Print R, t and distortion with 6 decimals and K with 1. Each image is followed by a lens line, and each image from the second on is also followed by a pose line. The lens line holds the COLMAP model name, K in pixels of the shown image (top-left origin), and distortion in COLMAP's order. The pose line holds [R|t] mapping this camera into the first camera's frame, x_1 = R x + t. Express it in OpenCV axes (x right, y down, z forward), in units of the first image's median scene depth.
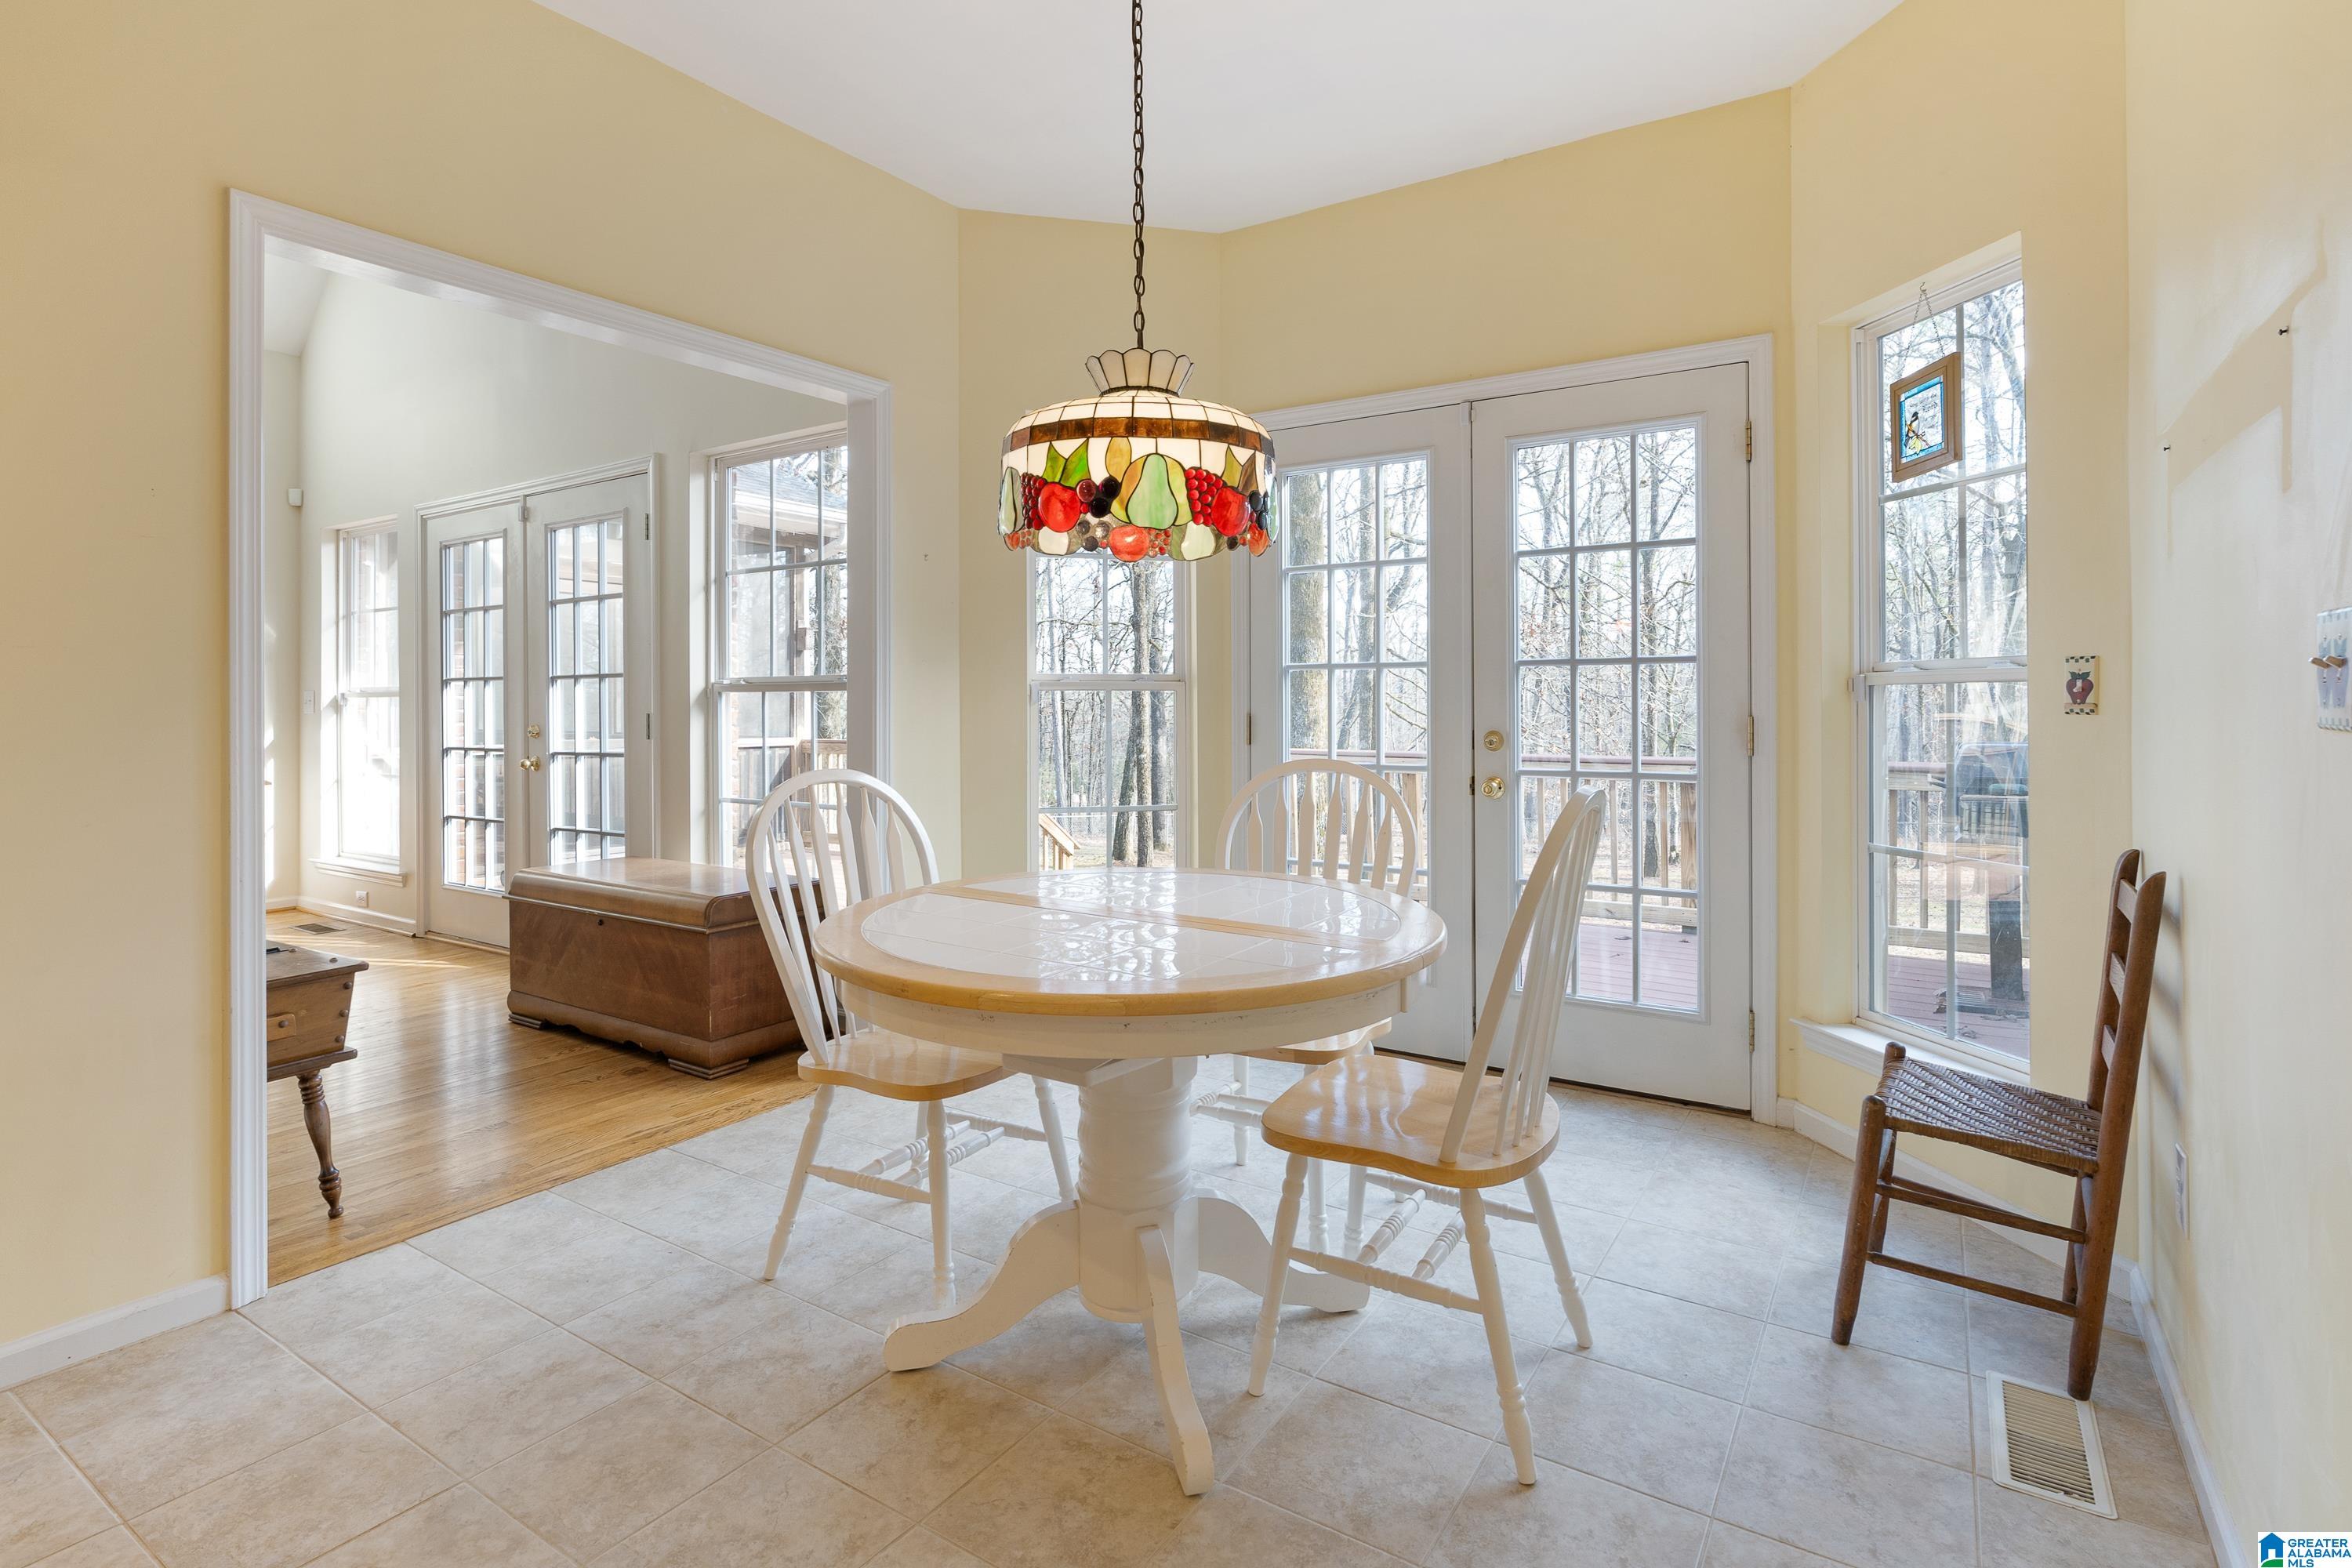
lens RADIAL K [[1148.0, 0, 1175.4], [0, 1148.0, 696.4], [0, 0, 1]] dist [-0.002459, 0.000339]
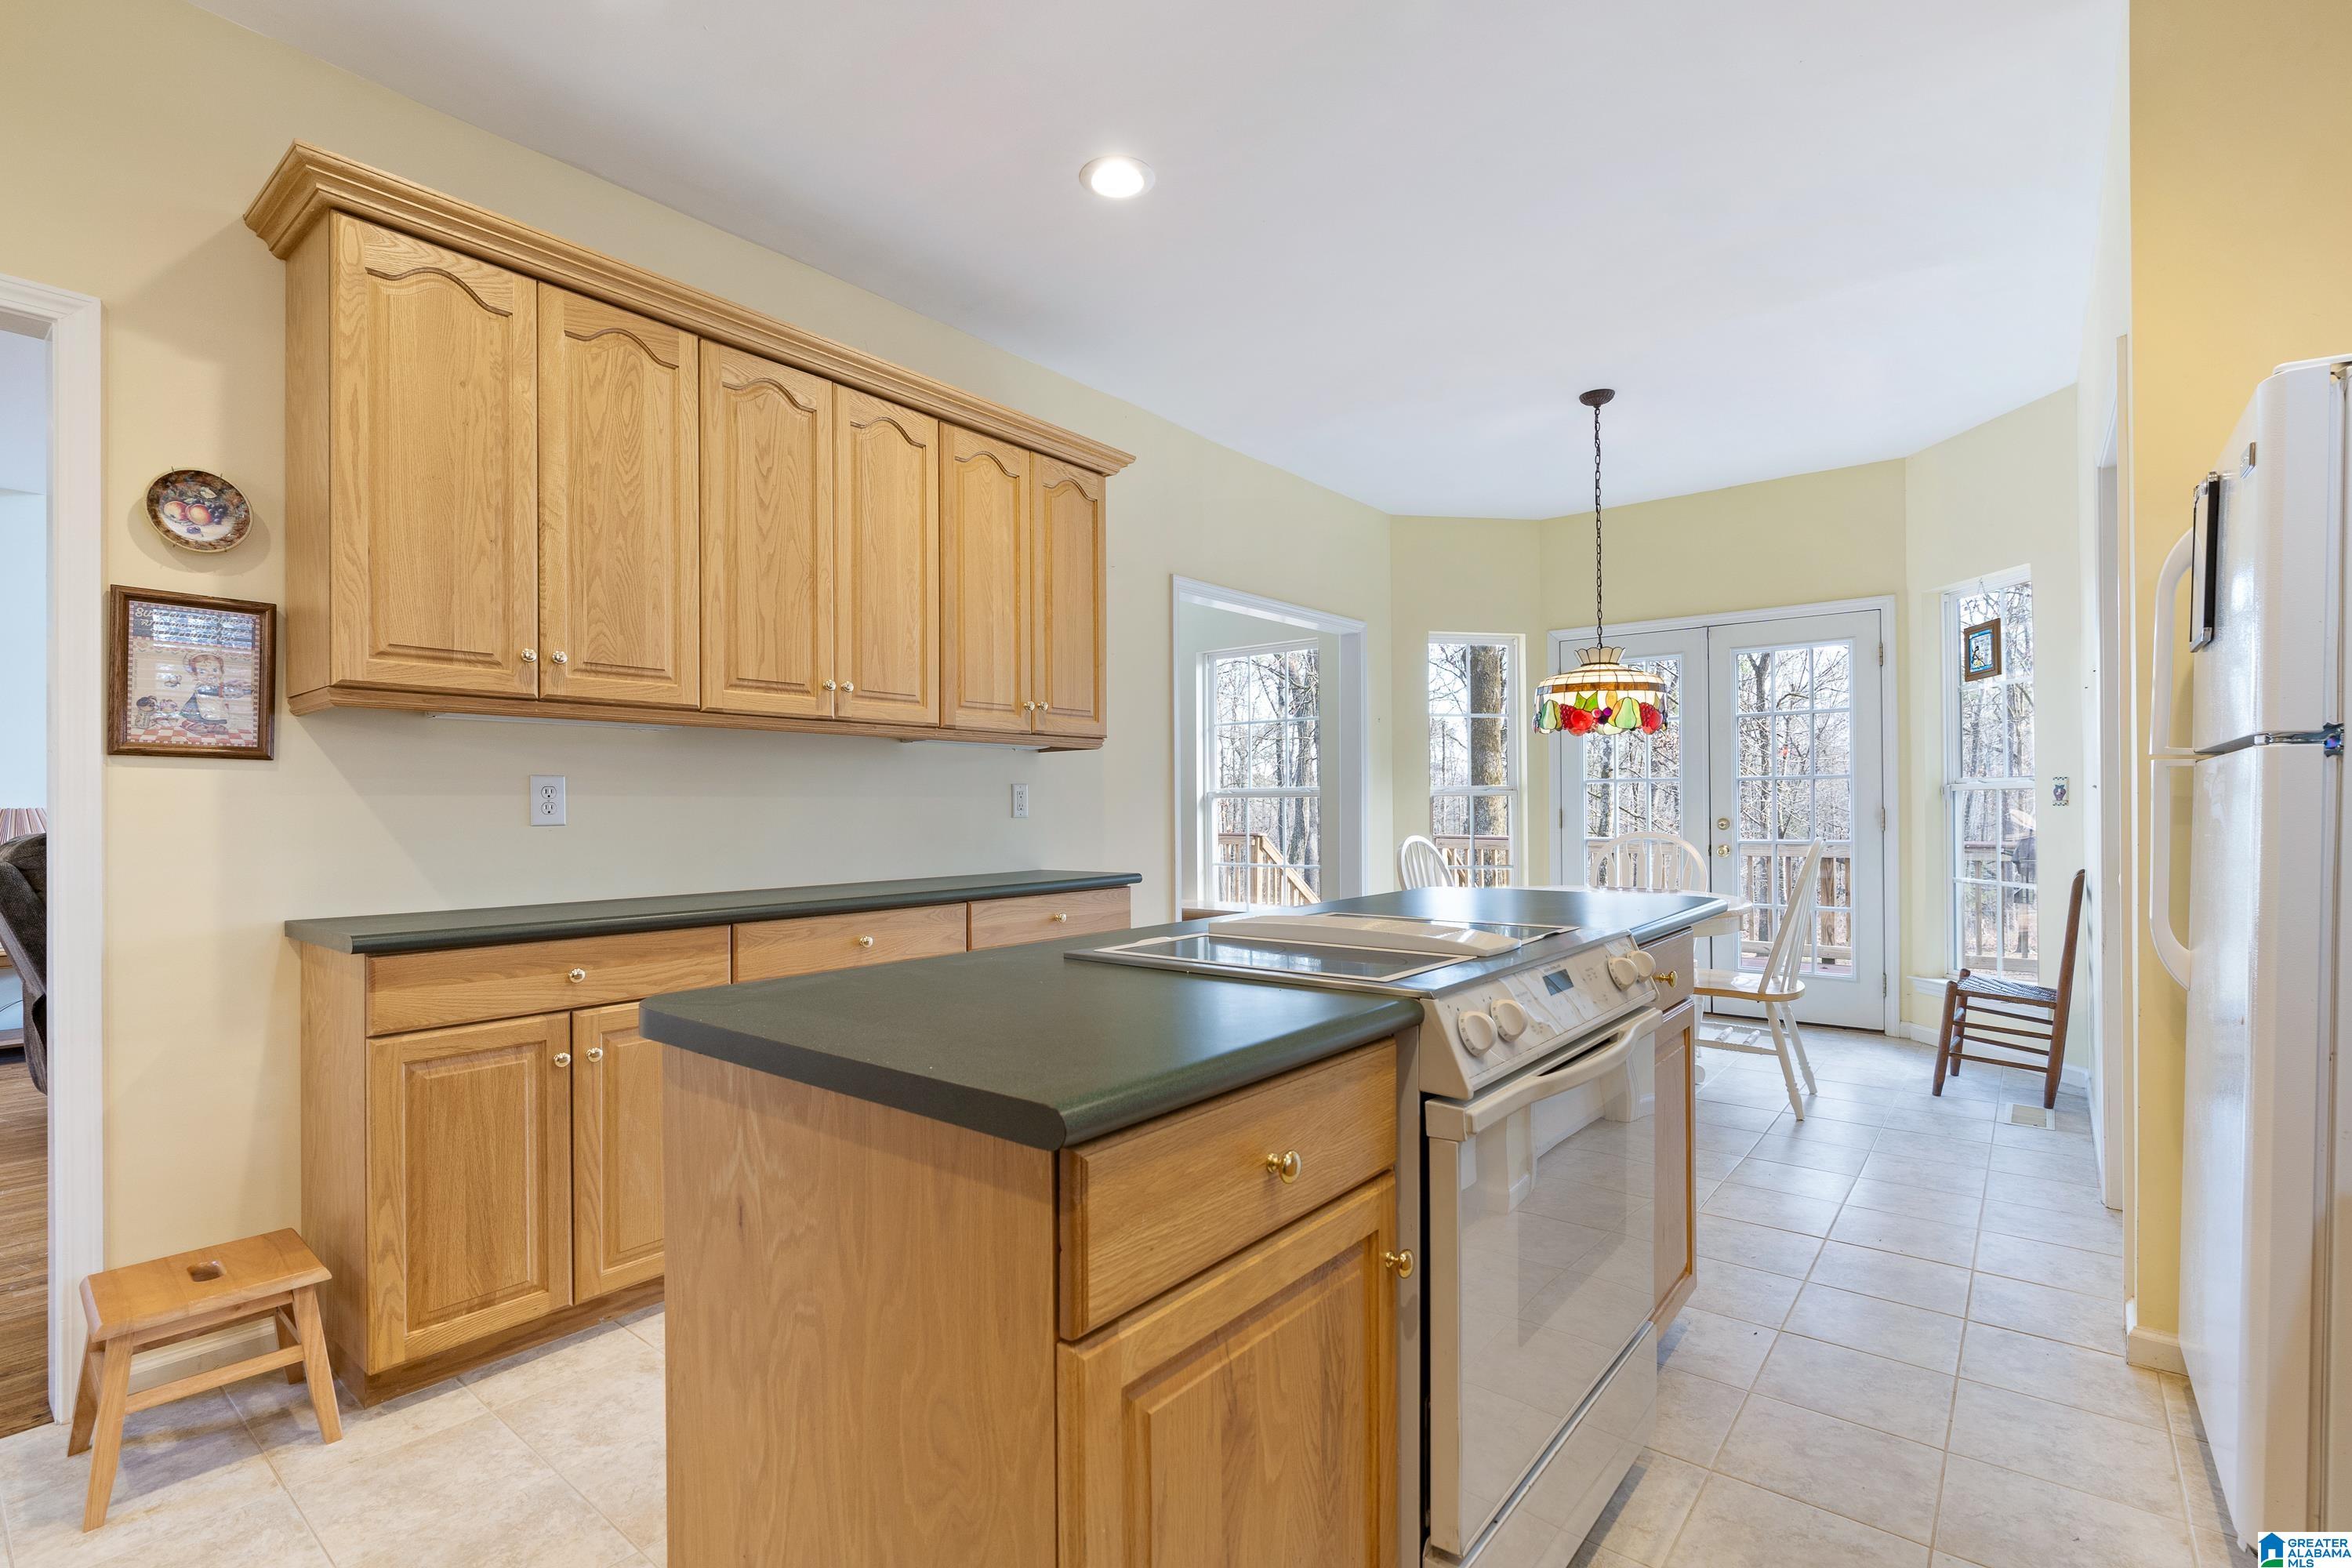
lens RADIAL K [[1073.8, 0, 1177.6], [0, 1073.8, 797.9], [0, 0, 1]] dist [0.000773, -0.000225]
pose [[0.995321, -0.004785, -0.096501, -0.651331], [0.004697, 0.999988, -0.001147, -0.003364], [0.096505, 0.000688, 0.995332, -1.165898]]
